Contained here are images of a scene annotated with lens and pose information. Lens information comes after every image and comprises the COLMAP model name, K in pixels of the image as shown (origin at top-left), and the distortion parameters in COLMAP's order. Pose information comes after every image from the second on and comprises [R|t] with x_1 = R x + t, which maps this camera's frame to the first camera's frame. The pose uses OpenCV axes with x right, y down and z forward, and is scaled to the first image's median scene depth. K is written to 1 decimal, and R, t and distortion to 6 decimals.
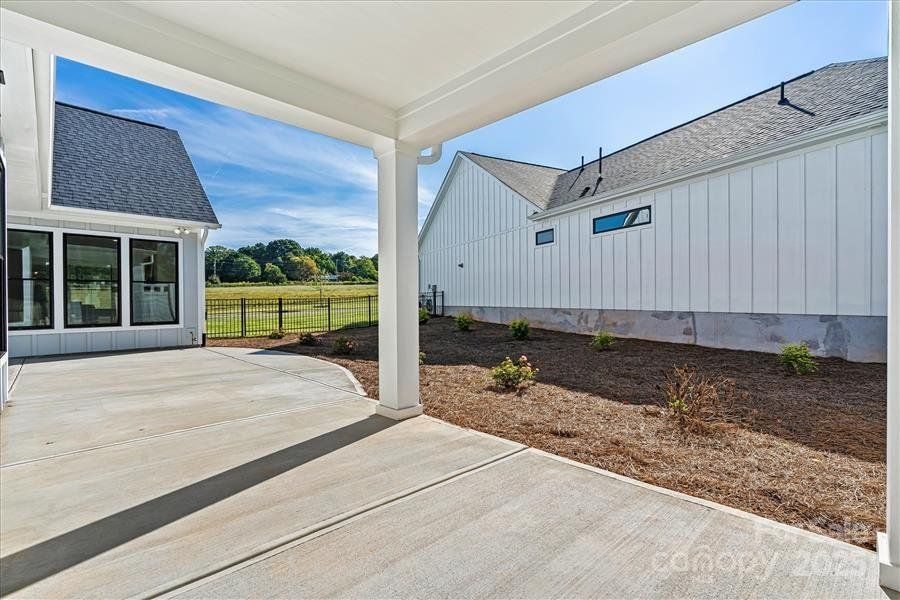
lens RADIAL K [[415.8, 0, 450.2], [0, 415.8, 308.3], [0, 0, 1]] dist [-0.003004, -0.000176]
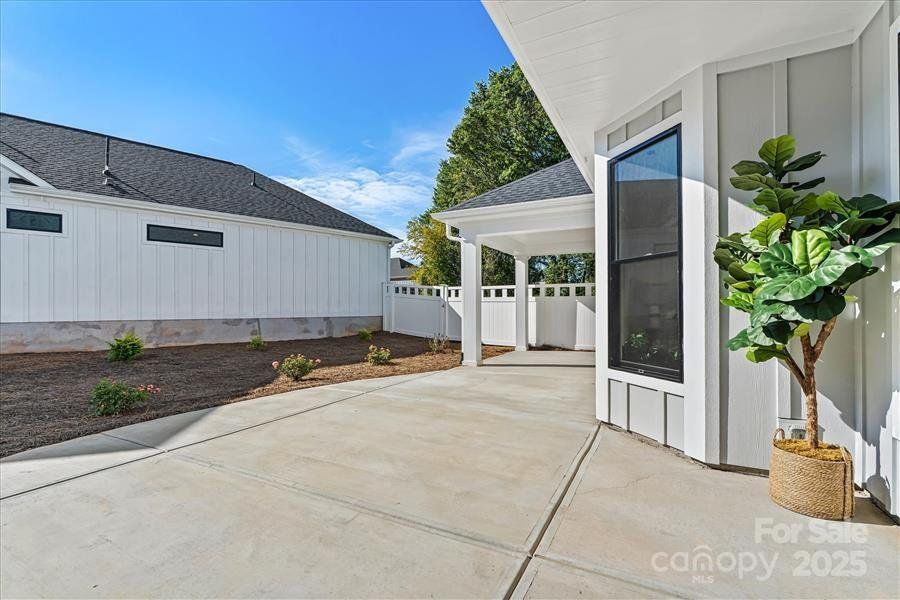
lens RADIAL K [[407.2, 0, 446.8], [0, 407.2, 295.5], [0, 0, 1]] dist [-0.003543, -0.000003]
pose [[-0.306794, 0.034633, 0.951146, -0.862335], [0.024236, 0.999298, -0.028569, -0.012920], [-0.951467, 0.014287, -0.307418, 0.753852]]
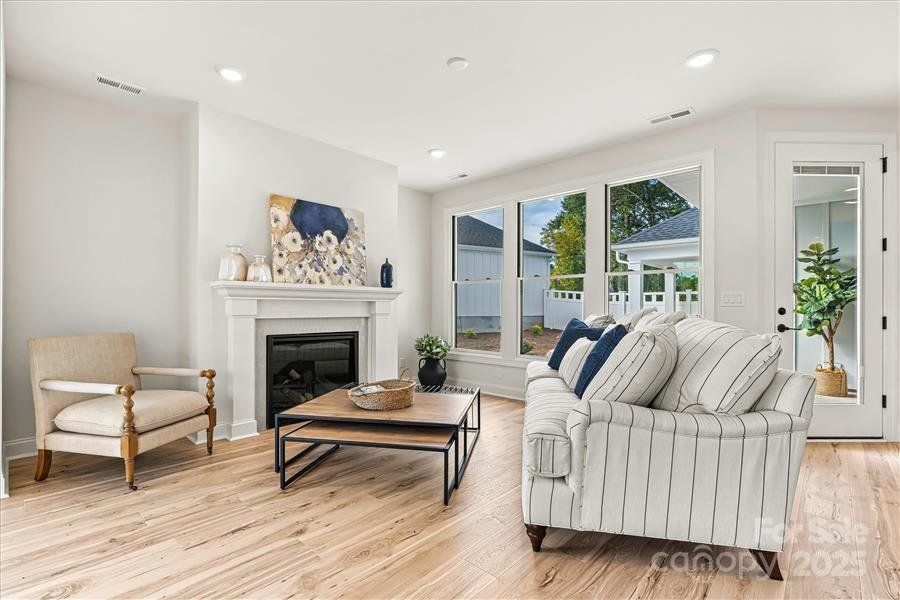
lens RADIAL K [[415.8, 0, 450.2], [0, 415.8, 308.3], [0, 0, 1]] dist [-0.003004, -0.000176]
pose [[-0.051020, 0.005035, 0.998685, -1.284047], [0.020705, 0.999778, -0.003983, -0.023827], [-0.998483, 0.020475, -0.051113, 1.066188]]
